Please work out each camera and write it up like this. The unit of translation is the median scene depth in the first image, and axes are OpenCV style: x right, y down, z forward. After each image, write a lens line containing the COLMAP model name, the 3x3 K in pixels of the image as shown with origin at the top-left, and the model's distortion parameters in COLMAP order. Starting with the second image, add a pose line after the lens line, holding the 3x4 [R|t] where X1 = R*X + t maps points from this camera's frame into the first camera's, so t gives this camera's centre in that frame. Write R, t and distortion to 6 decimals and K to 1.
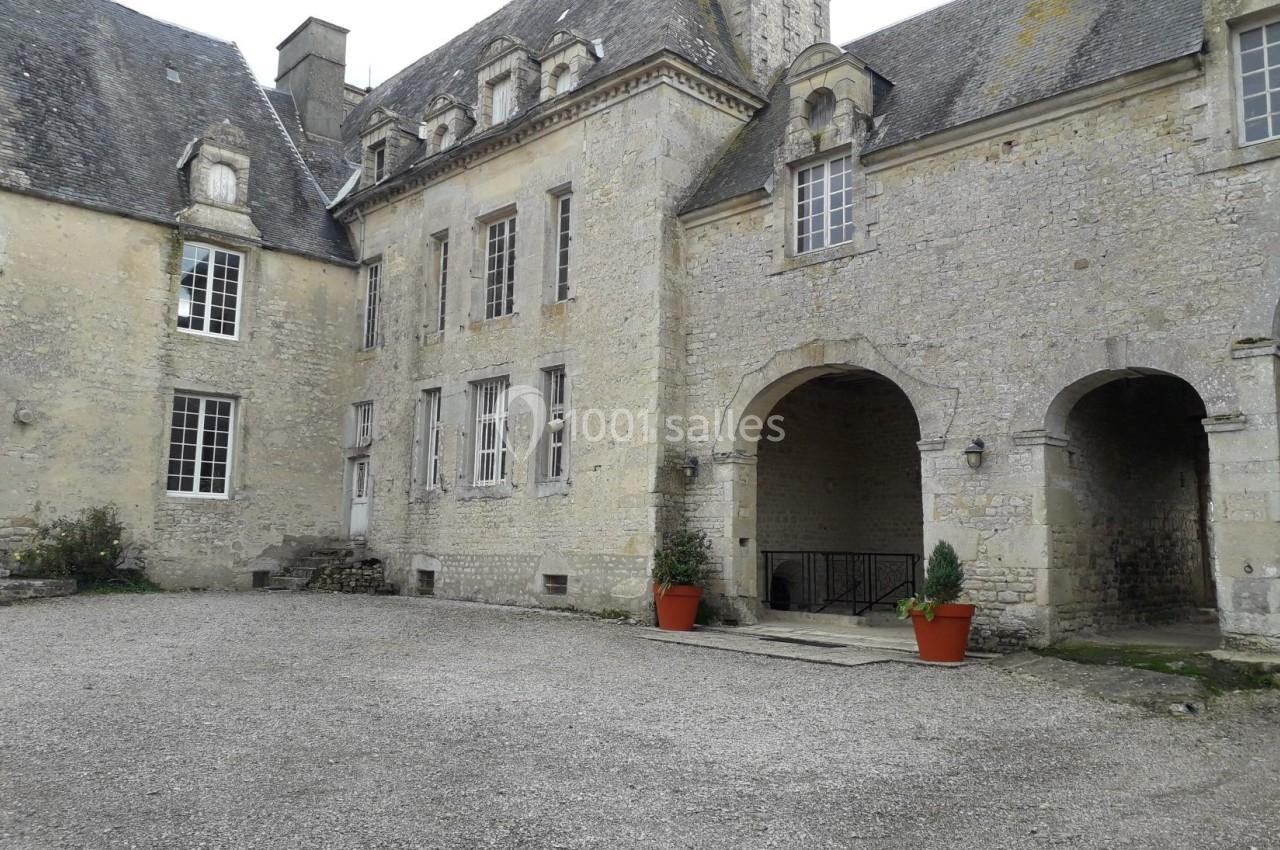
lens RADIAL K [[1004.8, 0, 640.0], [0, 1004.8, 425.0], [0, 0, 1]] dist [0.093517, 0.000137]
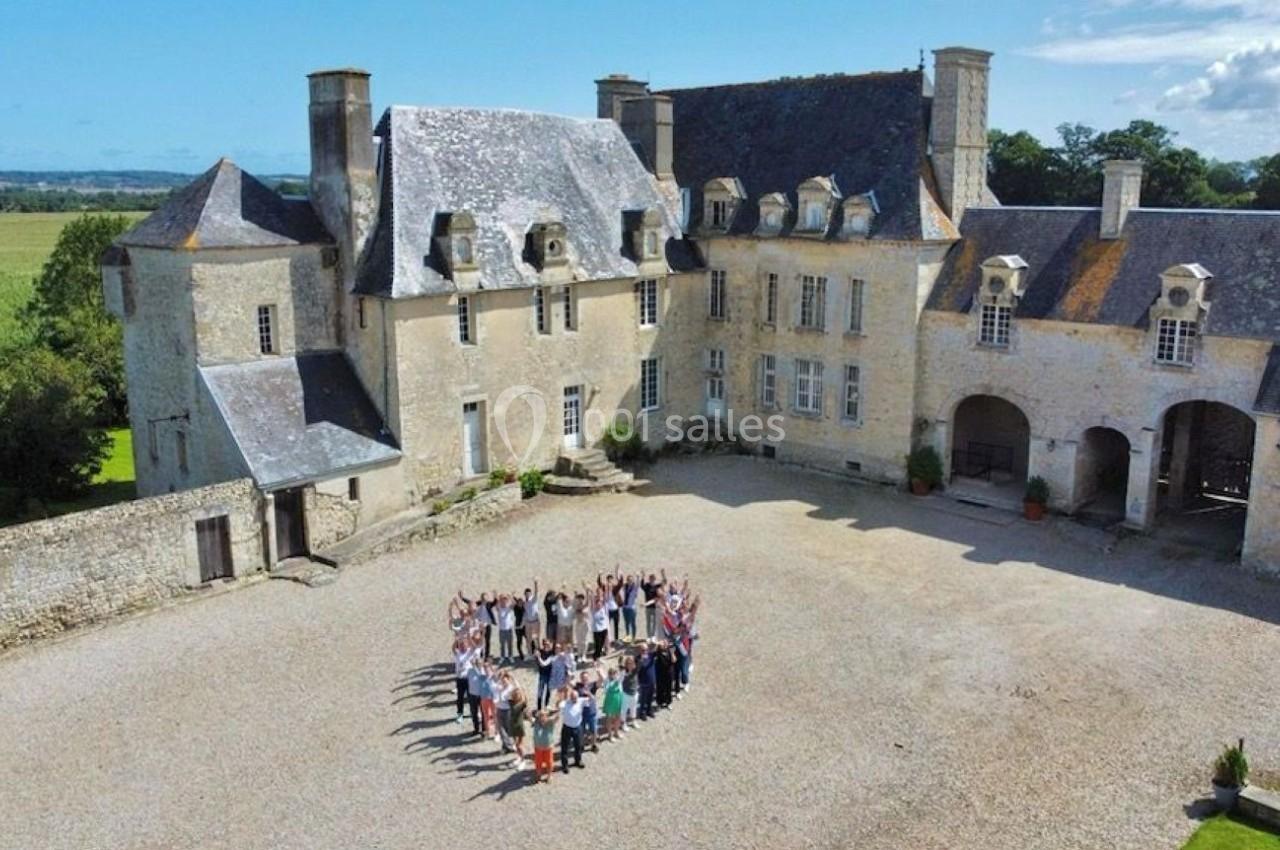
lens RADIAL K [[1137.7, 0, 640.0], [0, 1137.7, 425.0], [0, 0, 1]] dist [-0.000310, -0.000696]
pose [[0.998937, -0.031208, 0.033915, -0.617065], [0.017843, 0.940352, 0.339735, -0.764239], [-0.042495, -0.338769, 0.939909, -1.268099]]
